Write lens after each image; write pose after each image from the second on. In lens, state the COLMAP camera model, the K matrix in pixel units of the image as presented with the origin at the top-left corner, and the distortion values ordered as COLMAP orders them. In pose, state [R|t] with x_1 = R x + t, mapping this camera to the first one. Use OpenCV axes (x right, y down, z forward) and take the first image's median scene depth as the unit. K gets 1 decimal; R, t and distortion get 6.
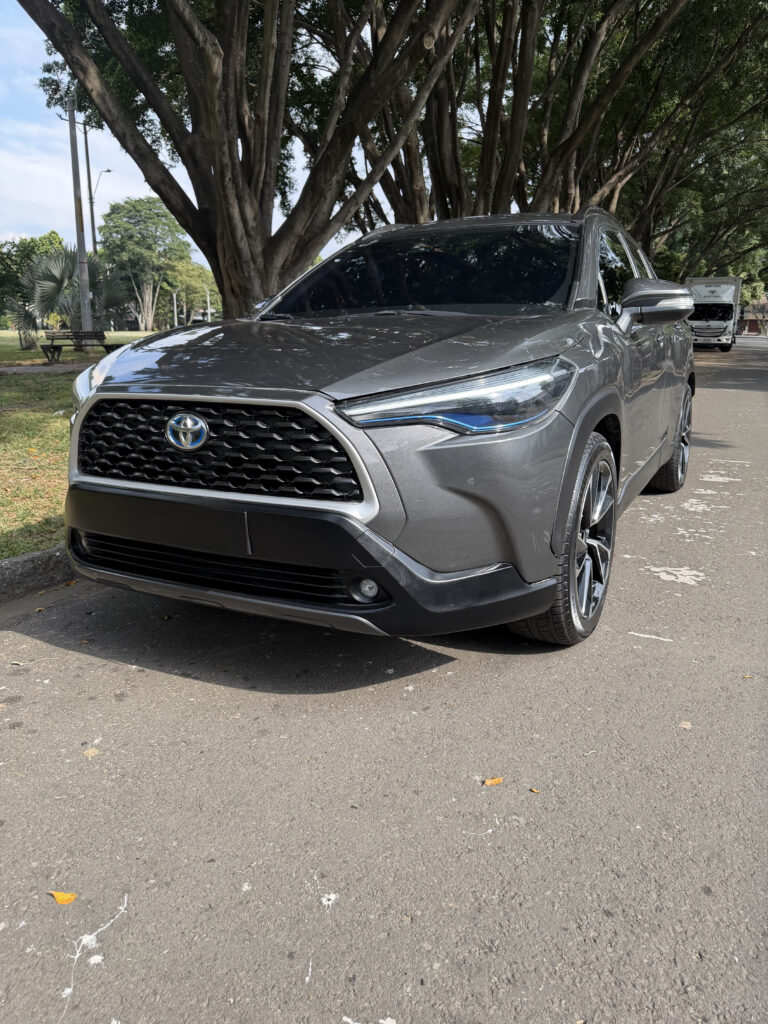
lens RADIAL K [[728.4, 0, 380.8], [0, 728.4, 516.0], [0, 0, 1]] dist [0.007488, -0.023069]
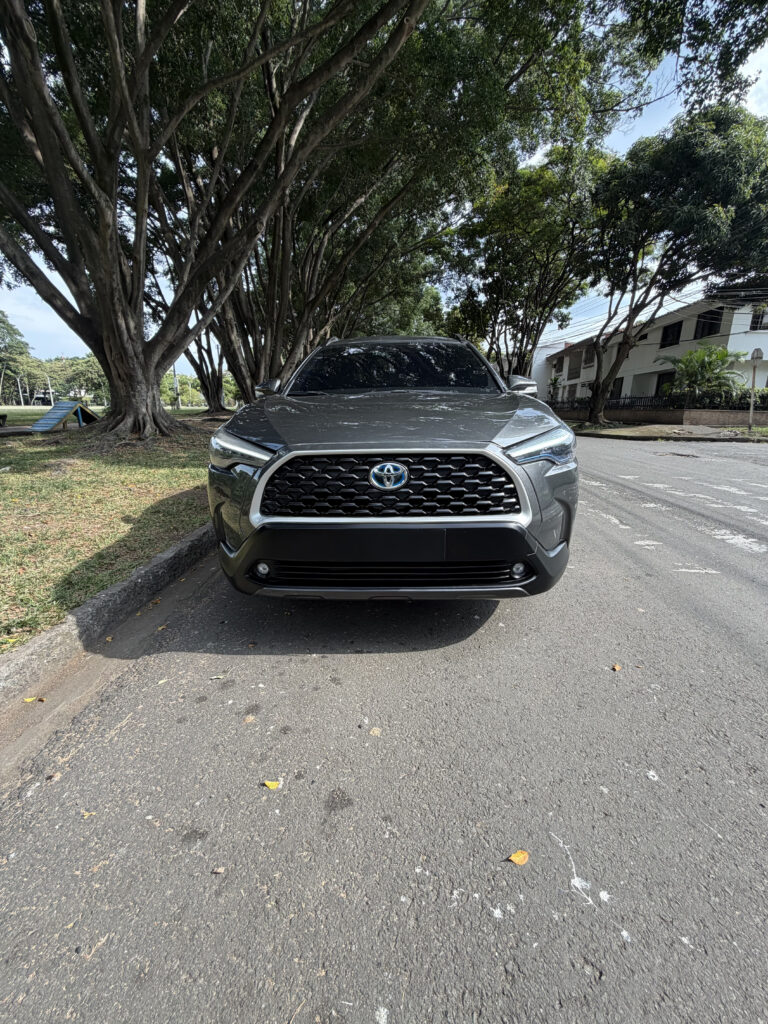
lens RADIAL K [[407.5, 0, 387.8], [0, 407.5, 508.8], [0, 0, 1]] dist [0.000017, -0.000953]
pose [[0.899121, -0.106488, 0.424549, -0.112532], [0.106793, 0.994012, 0.023155, -0.013697], [-0.424472, 0.024519, 0.905109, 0.058747]]
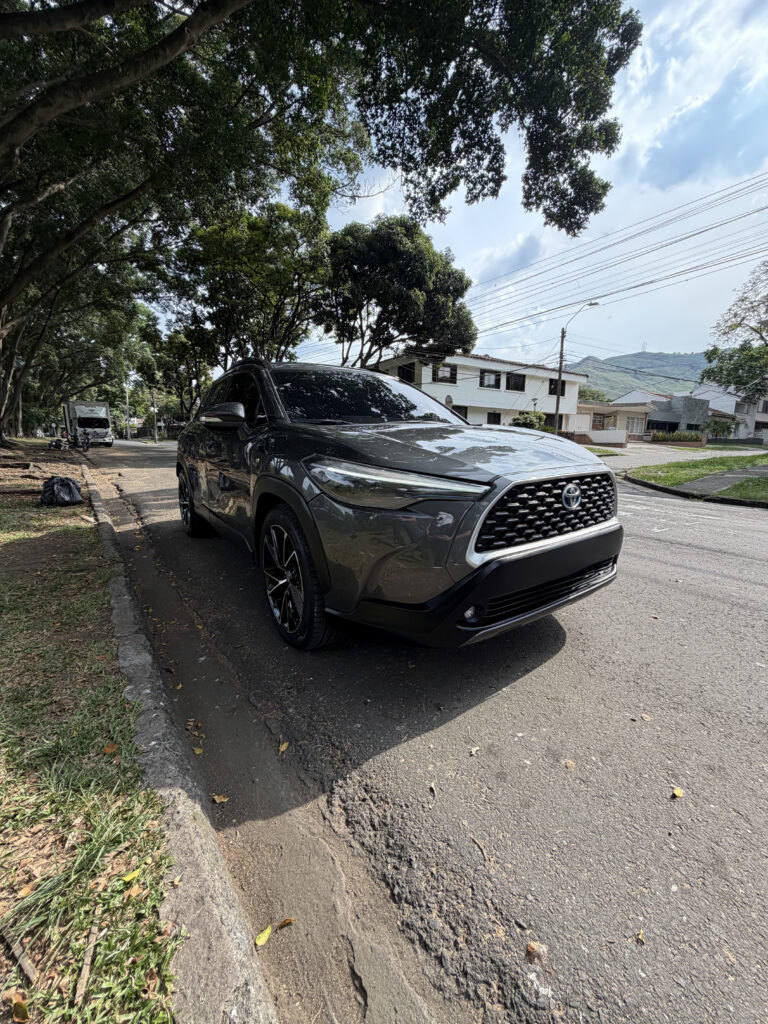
lens RADIAL K [[407.5, 0, 382.1], [0, 407.5, 508.0], [0, 0, 1]] dist [0.000017, -0.000953]
pose [[0.454837, -0.152671, 0.877391, -0.228717], [0.214977, 0.974884, 0.058192, -0.043516], [-0.864239, 0.162151, 0.476234, 0.178465]]
